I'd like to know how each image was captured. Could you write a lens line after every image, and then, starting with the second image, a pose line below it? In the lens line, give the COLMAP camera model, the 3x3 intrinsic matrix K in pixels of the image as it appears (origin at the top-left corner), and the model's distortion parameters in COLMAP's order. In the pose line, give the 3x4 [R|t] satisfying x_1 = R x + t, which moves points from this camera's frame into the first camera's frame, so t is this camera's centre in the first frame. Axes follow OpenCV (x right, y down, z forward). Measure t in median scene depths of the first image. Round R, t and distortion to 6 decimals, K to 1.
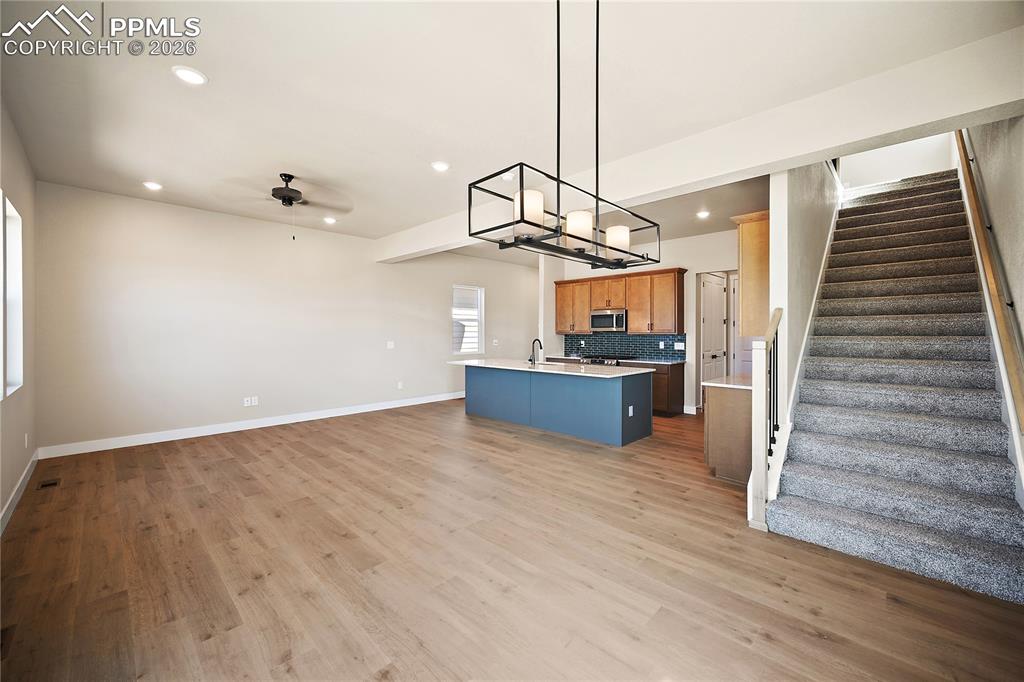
lens RADIAL K [[400.8, 0, 508.8], [0, 400.8, 336.6], [0, 0, 1]] dist [-0.007591, -0.000121]
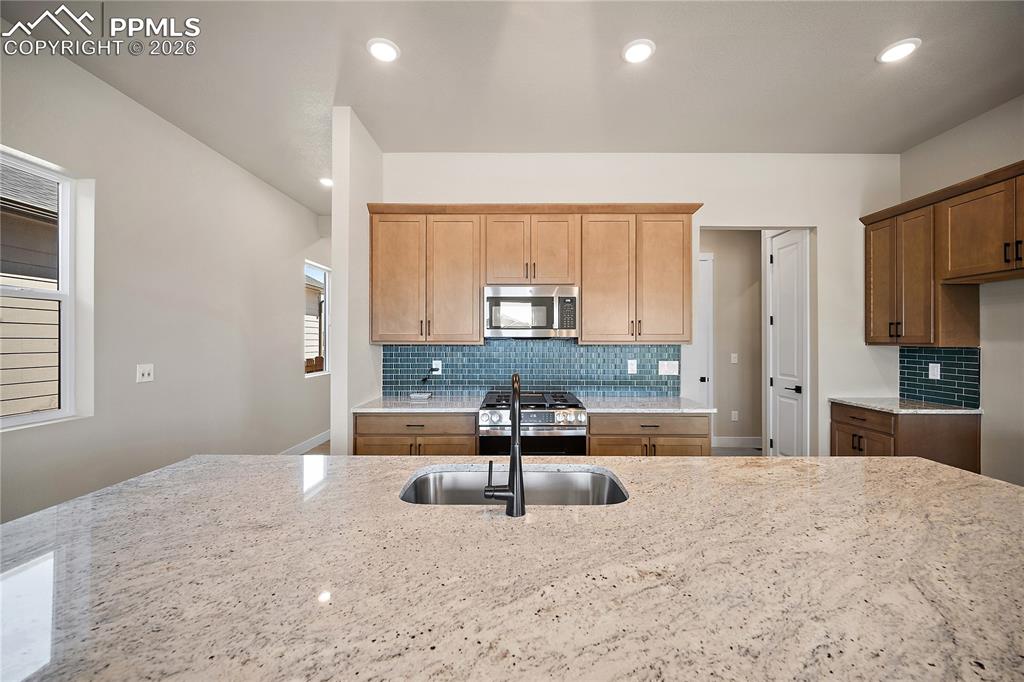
lens RADIAL K [[400.8, 0, 513.7], [0, 400.8, 338.6], [0, 0, 1]] dist [-0.007591, -0.000121]
pose [[0.712434, 0.005722, 0.701716, -0.058257], [0.005657, 0.999887, -0.013898, -0.007134], [-0.701716, 0.013871, 0.712322, 0.750472]]
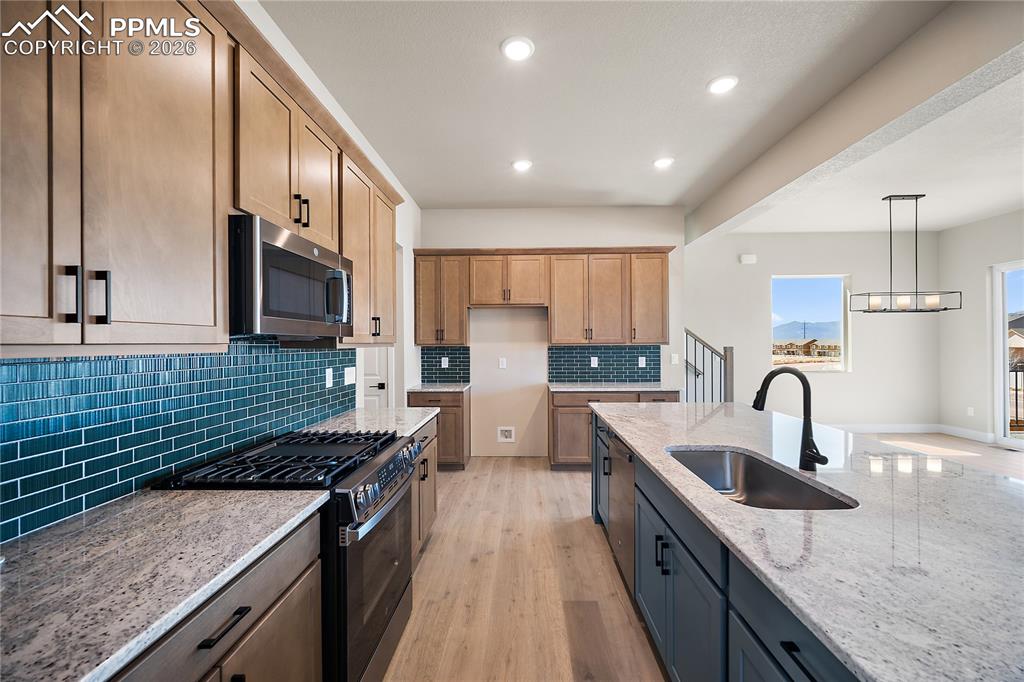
lens RADIAL K [[400.8, 0, 521.3], [0, 400.8, 344.3], [0, 0, 1]] dist [-0.007591, -0.000121]
pose [[-0.692312, -0.000224, 0.721598, 0.005233], [0.011308, 0.999874, 0.011159, -0.011439], [-0.721510, 0.015886, -0.692222, 1.115607]]
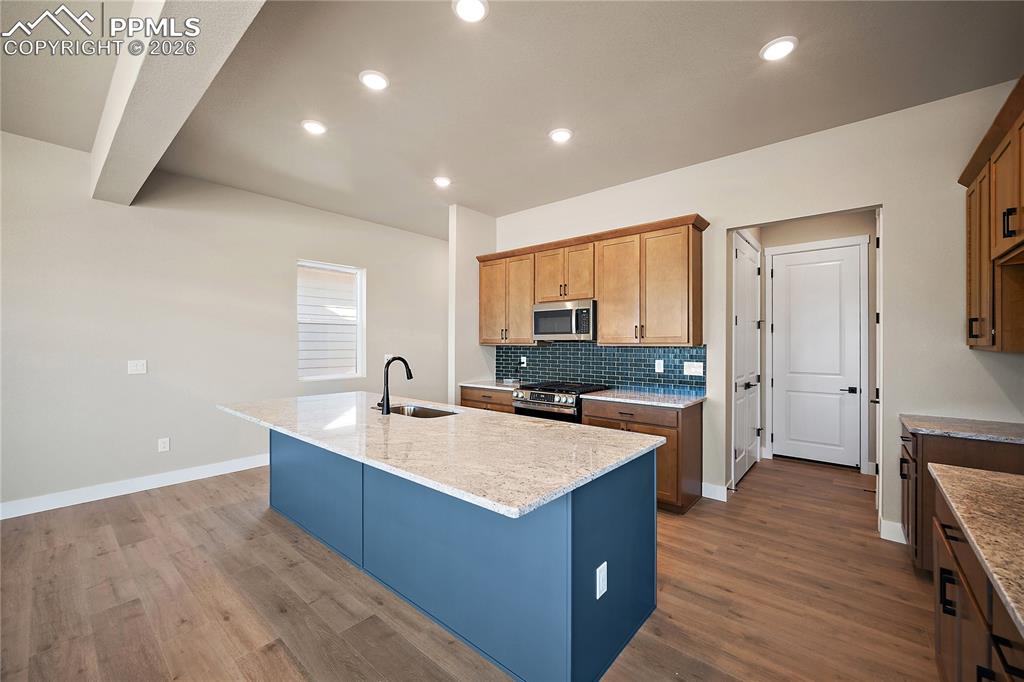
lens RADIAL K [[400.8, 0, 517.4], [0, 400.8, 342.0], [0, 0, 1]] dist [-0.007591, -0.000121]
pose [[0.996756, 0.001460, 0.080467, 0.147185], [-0.000498, 0.999928, -0.011973, -0.005041], [-0.080479, 0.011894, 0.996685, 0.474864]]
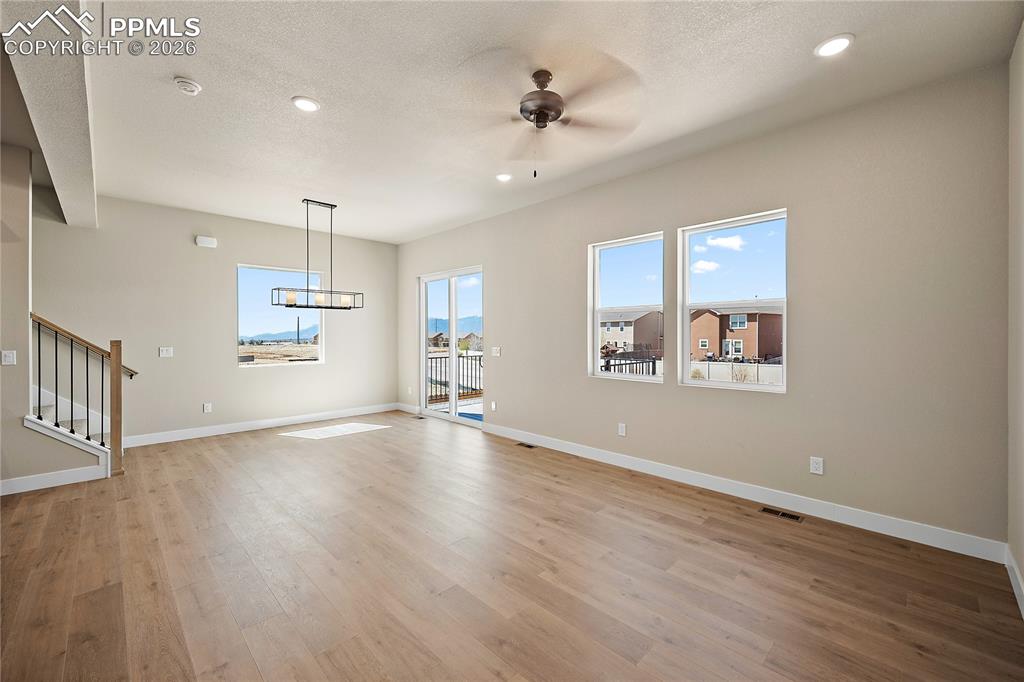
lens RADIAL K [[400.8, 0, 518.4], [0, 400.8, 341.5], [0, 0, 1]] dist [-0.007591, -0.000121]
pose [[-0.999992, -0.002156, -0.003330, -0.303896], [-0.002244, 0.999646, 0.026521, -0.009975], [0.003272, 0.026528, -0.999643, 0.942500]]
